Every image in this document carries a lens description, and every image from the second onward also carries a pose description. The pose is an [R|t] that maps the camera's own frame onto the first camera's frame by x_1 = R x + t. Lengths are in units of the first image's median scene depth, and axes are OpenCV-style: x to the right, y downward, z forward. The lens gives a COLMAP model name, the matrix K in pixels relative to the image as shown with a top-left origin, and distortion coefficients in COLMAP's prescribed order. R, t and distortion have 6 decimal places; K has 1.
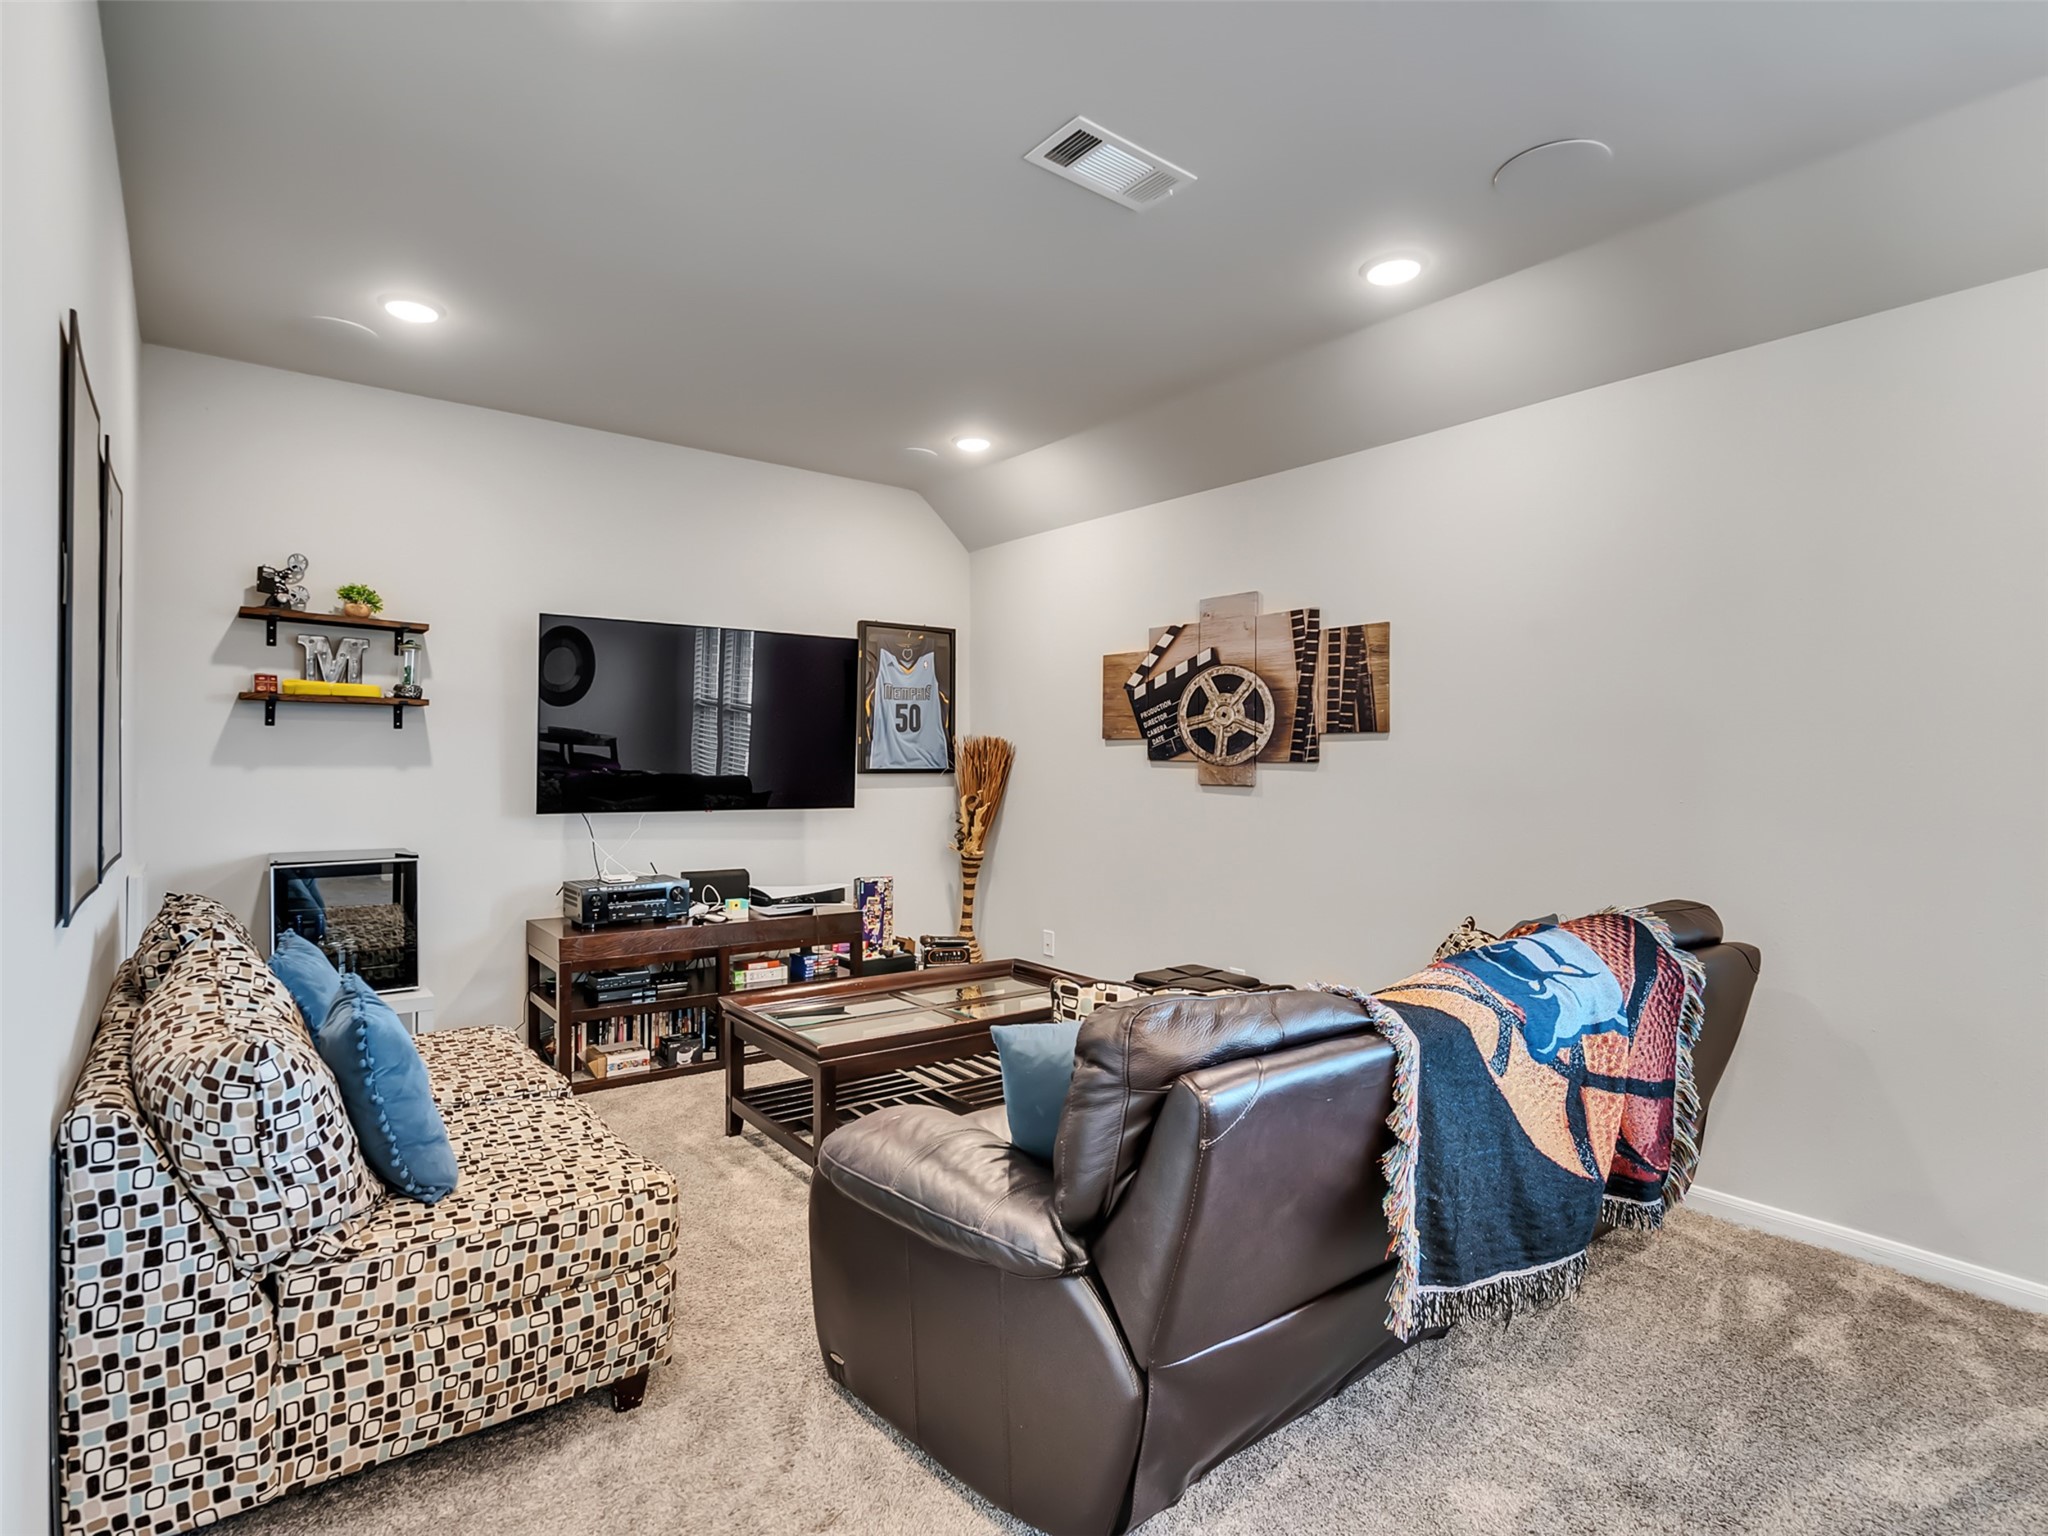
lens RADIAL K [[1047.2, 0, 1003.6], [0, 1047.2, 765.7], [0, 0, 1]] dist [-0.005538, 0.004416]
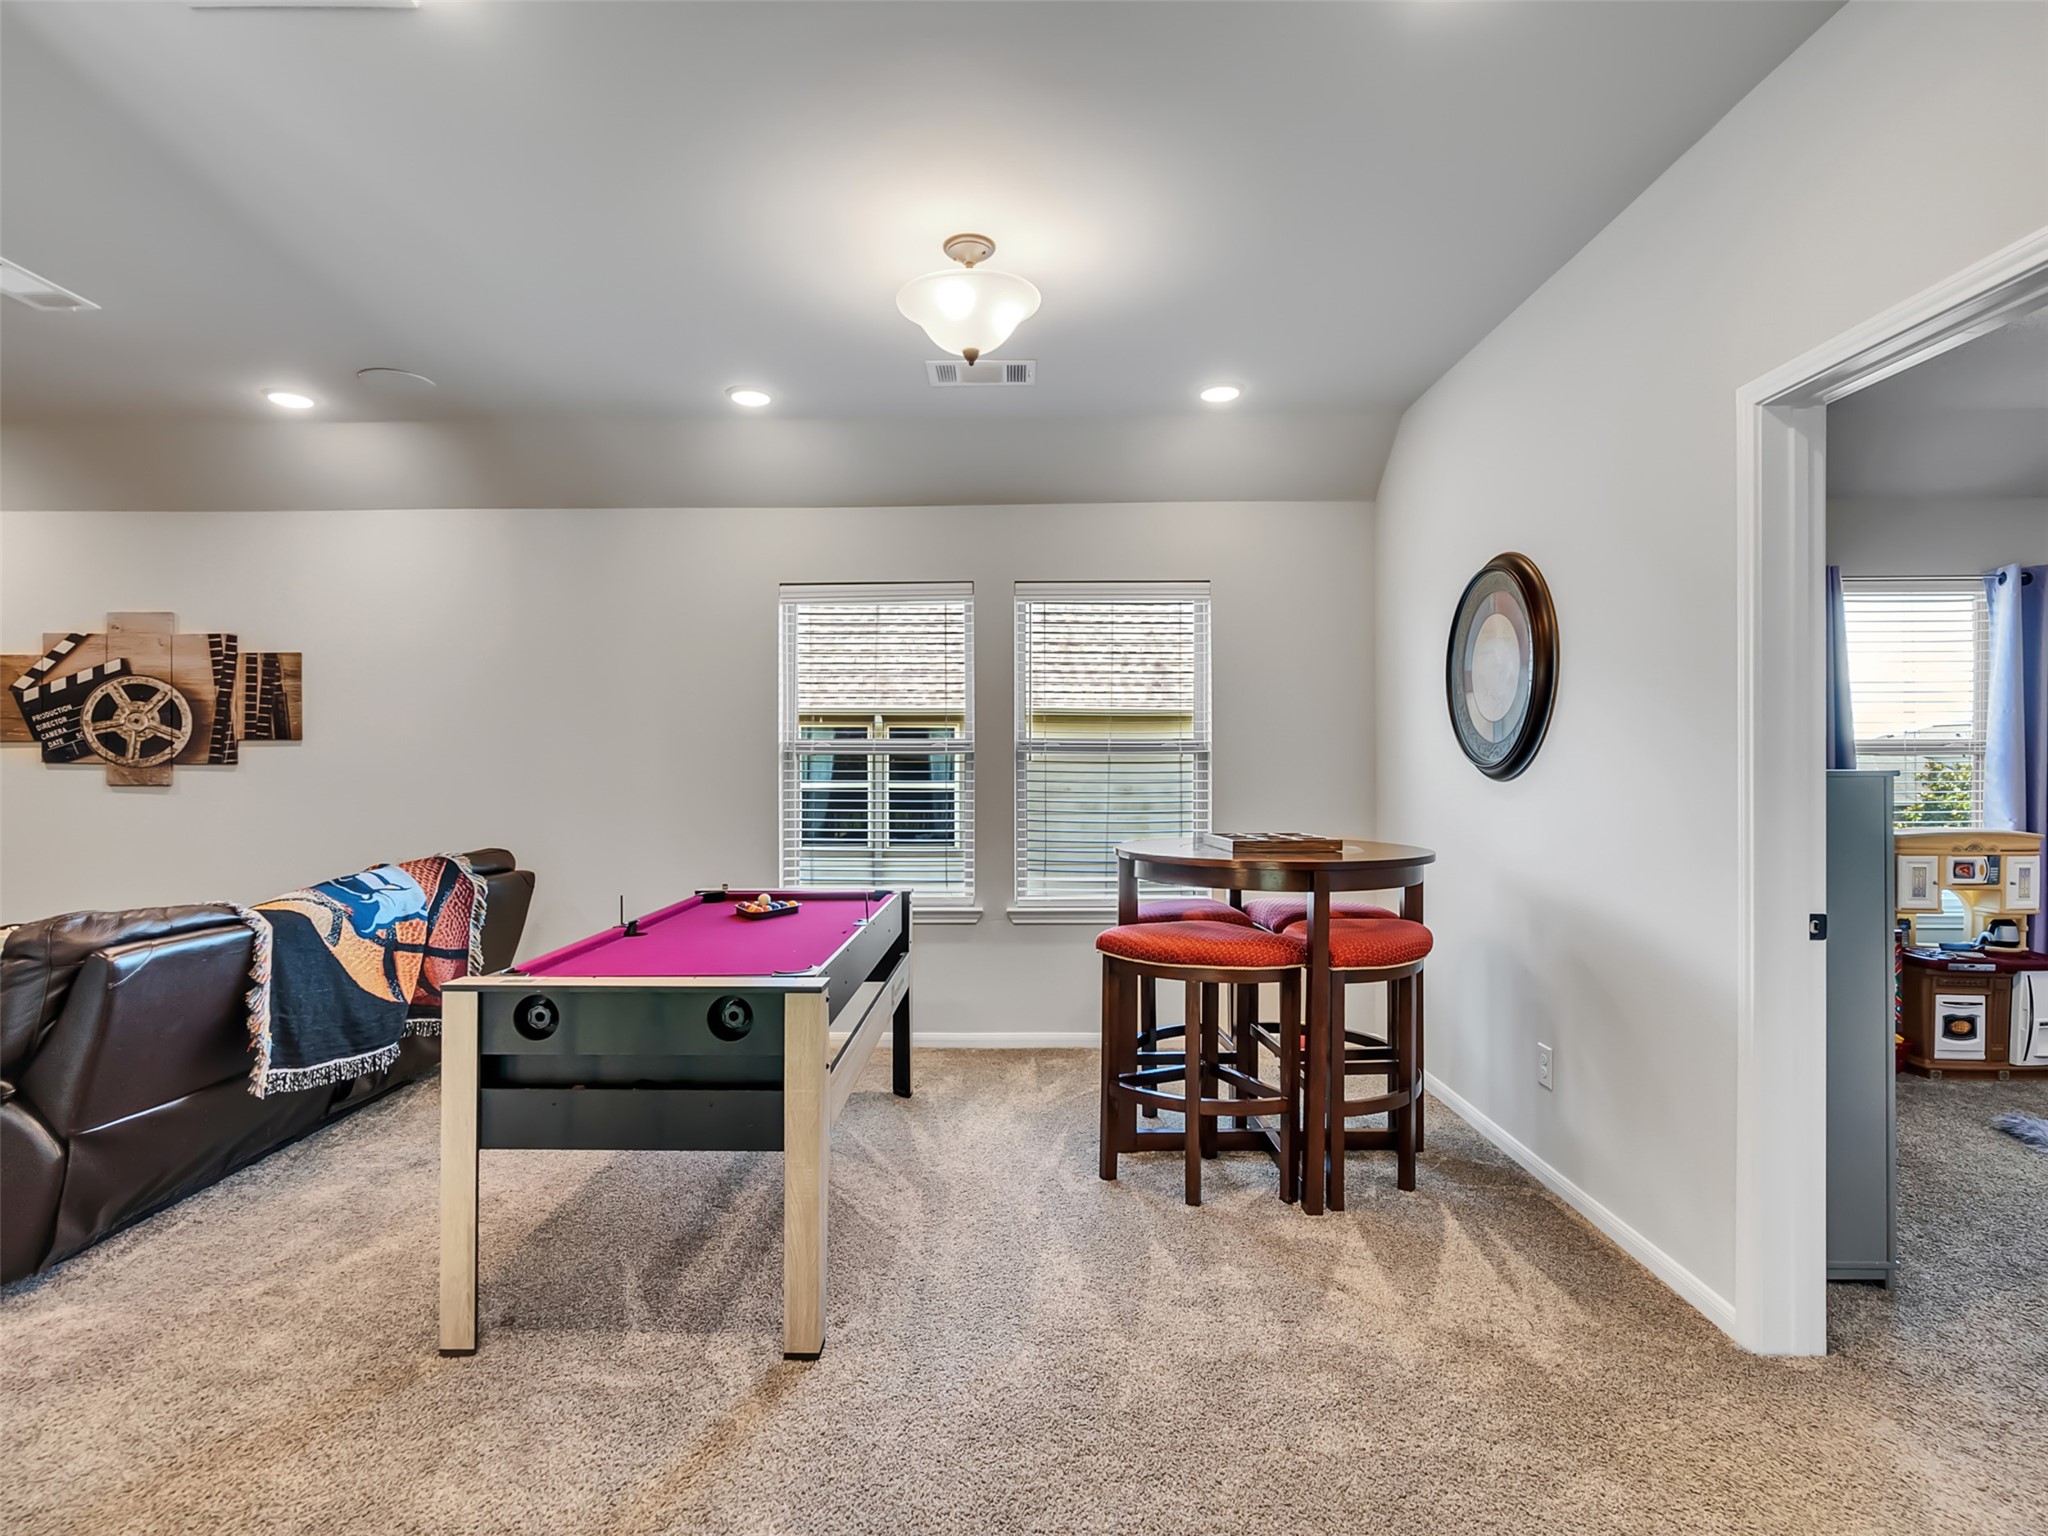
lens RADIAL K [[1047.2, 0, 1003.6], [0, 1047.2, 765.7], [0, 0, 1]] dist [-0.005538, 0.004416]
pose [[0.627876, -0.006619, 0.778285, -0.130875], [0.006012, 0.999975, 0.003654, -0.000561], [-0.778290, 0.002385, 0.627901, -0.718921]]
